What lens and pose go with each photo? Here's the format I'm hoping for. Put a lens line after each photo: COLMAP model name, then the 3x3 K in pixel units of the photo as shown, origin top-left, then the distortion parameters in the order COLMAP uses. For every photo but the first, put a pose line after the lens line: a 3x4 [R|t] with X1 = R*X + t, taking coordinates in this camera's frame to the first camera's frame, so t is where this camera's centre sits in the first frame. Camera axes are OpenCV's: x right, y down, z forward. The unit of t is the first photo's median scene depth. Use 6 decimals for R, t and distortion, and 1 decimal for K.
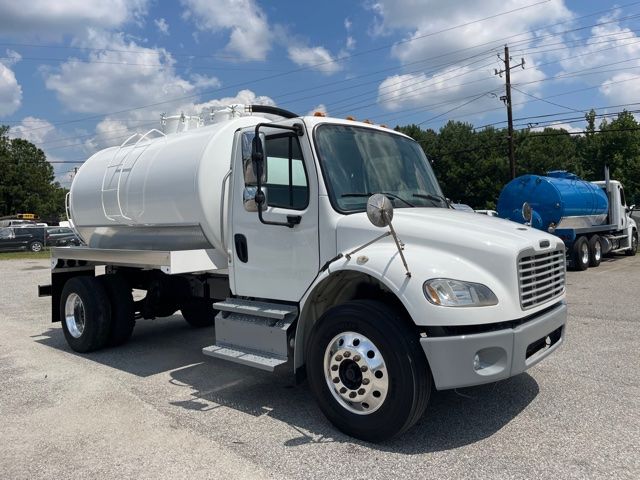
lens RADIAL K [[483.3, 0, 325.8], [0, 483.3, 243.1], [0, 0, 1]] dist [0.055297, -0.068028]
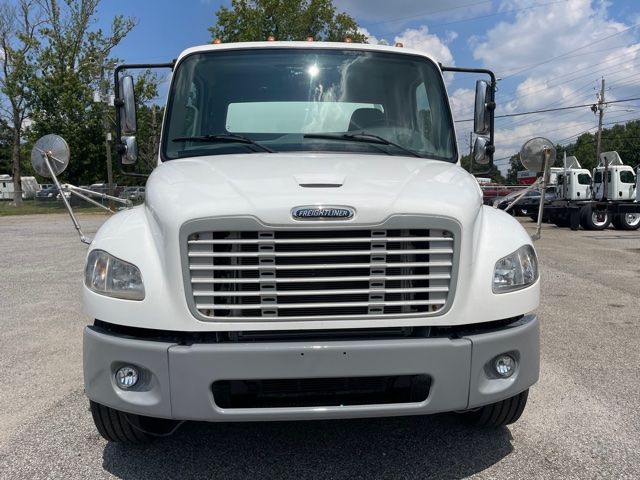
lens RADIAL K [[479.8, 0, 331.9], [0, 479.8, 241.6], [0, 0, 1]] dist [0.105586, -0.165698]
pose [[0.695448, 0.092116, -0.712648, 0.646214], [-0.038285, 0.995091, 0.091263, -0.012292], [0.717556, -0.036185, 0.695560, 0.489806]]
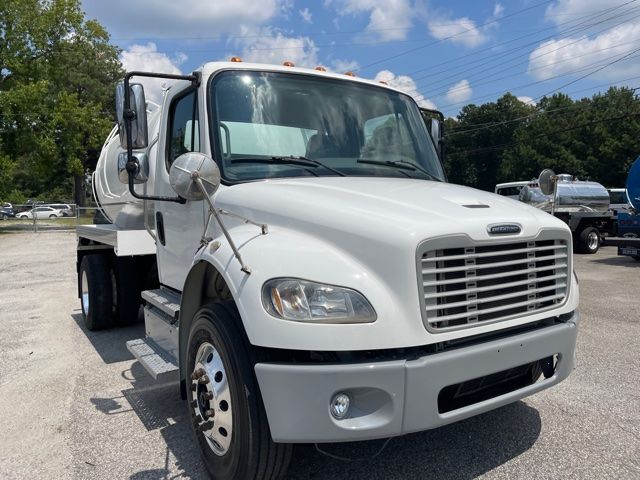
lens RADIAL K [[480.8, 0, 320.0], [0, 480.8, 240.0], [0, 0, 1]] dist [0.057549, -0.066129]
pose [[0.957002, 0.023861, -0.289099, 0.308895], [-0.014933, 0.999342, 0.033049, -0.001577], [0.289697, -0.027311, 0.956729, 0.245937]]
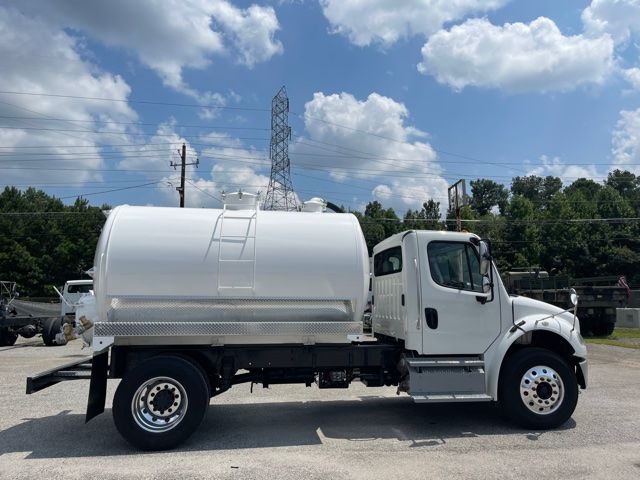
lens RADIAL K [[499.9, 0, 318.7], [0, 499.9, 243.6], [0, 0, 1]] dist [0.011843, 0.004545]
pose [[0.660925, 0.113874, 0.741762, -1.336653], [0.008424, 0.987232, -0.159064, 0.022330], [-0.750404, 0.111378, 0.651528, 0.271911]]
